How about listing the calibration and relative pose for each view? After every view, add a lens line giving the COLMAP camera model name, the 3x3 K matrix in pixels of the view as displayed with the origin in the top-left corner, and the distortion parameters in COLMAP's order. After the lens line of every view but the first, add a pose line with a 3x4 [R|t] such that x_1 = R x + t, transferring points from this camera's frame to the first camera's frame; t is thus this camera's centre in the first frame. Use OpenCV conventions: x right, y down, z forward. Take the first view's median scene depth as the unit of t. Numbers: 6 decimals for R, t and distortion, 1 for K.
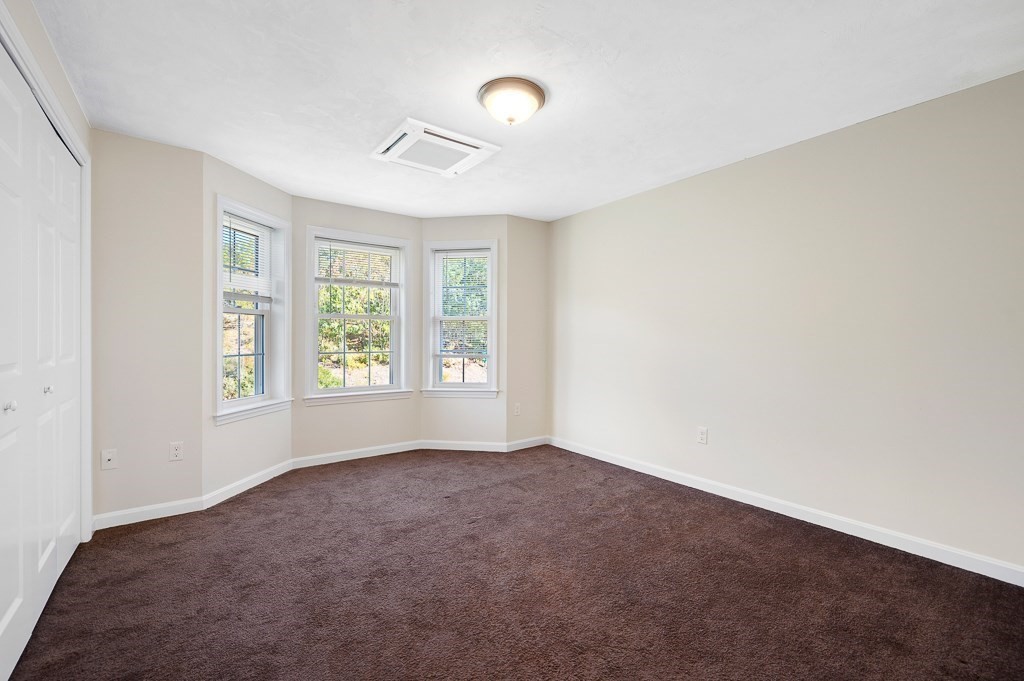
lens RADIAL K [[448.2, 0, 517.9], [0, 448.2, 331.1], [0, 0, 1]] dist [0.001680, 0.000411]
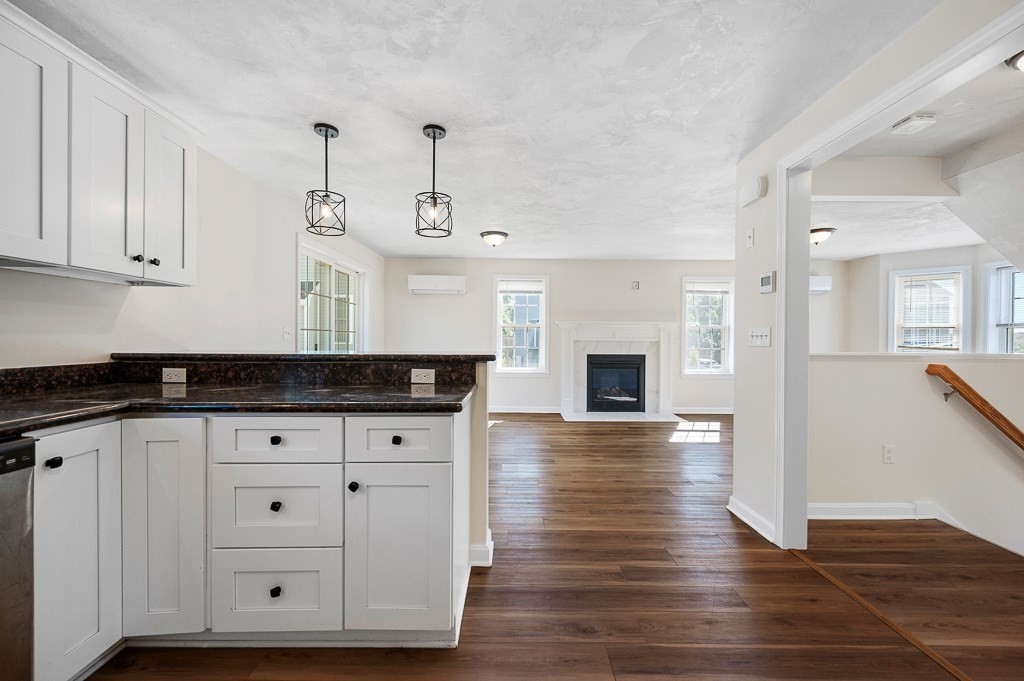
lens RADIAL K [[406.5, 0, 513.6], [0, 406.5, 341.1], [0, 0, 1]] dist [0.000908, 0.000121]
pose [[-0.593928, 0.003899, -0.804509, 1.496044], [-0.000740, 0.999985, 0.005393, 0.003492], [0.804518, 0.003799, -0.593916, 0.590789]]
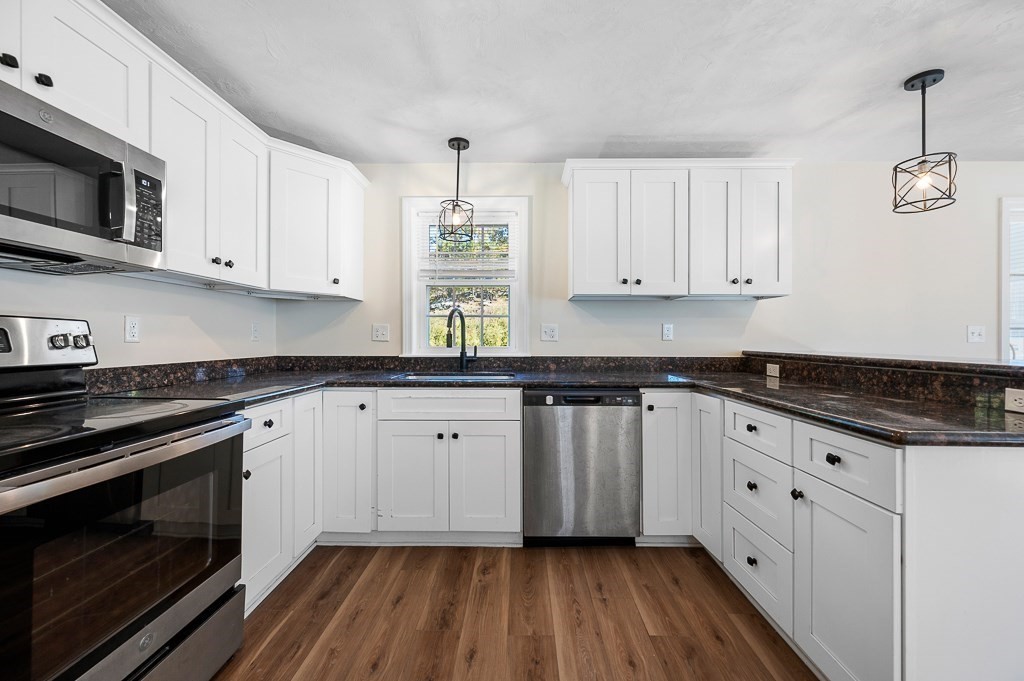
lens RADIAL K [[406.5, 0, 513.3], [0, 406.5, 339.7], [0, 0, 1]] dist [0.000908, 0.000121]
pose [[-0.793500, -0.004980, 0.608549, 1.263332], [-0.006151, 0.999981, 0.000163, 0.005212], [-0.608539, -0.003614, -0.793516, 0.686384]]
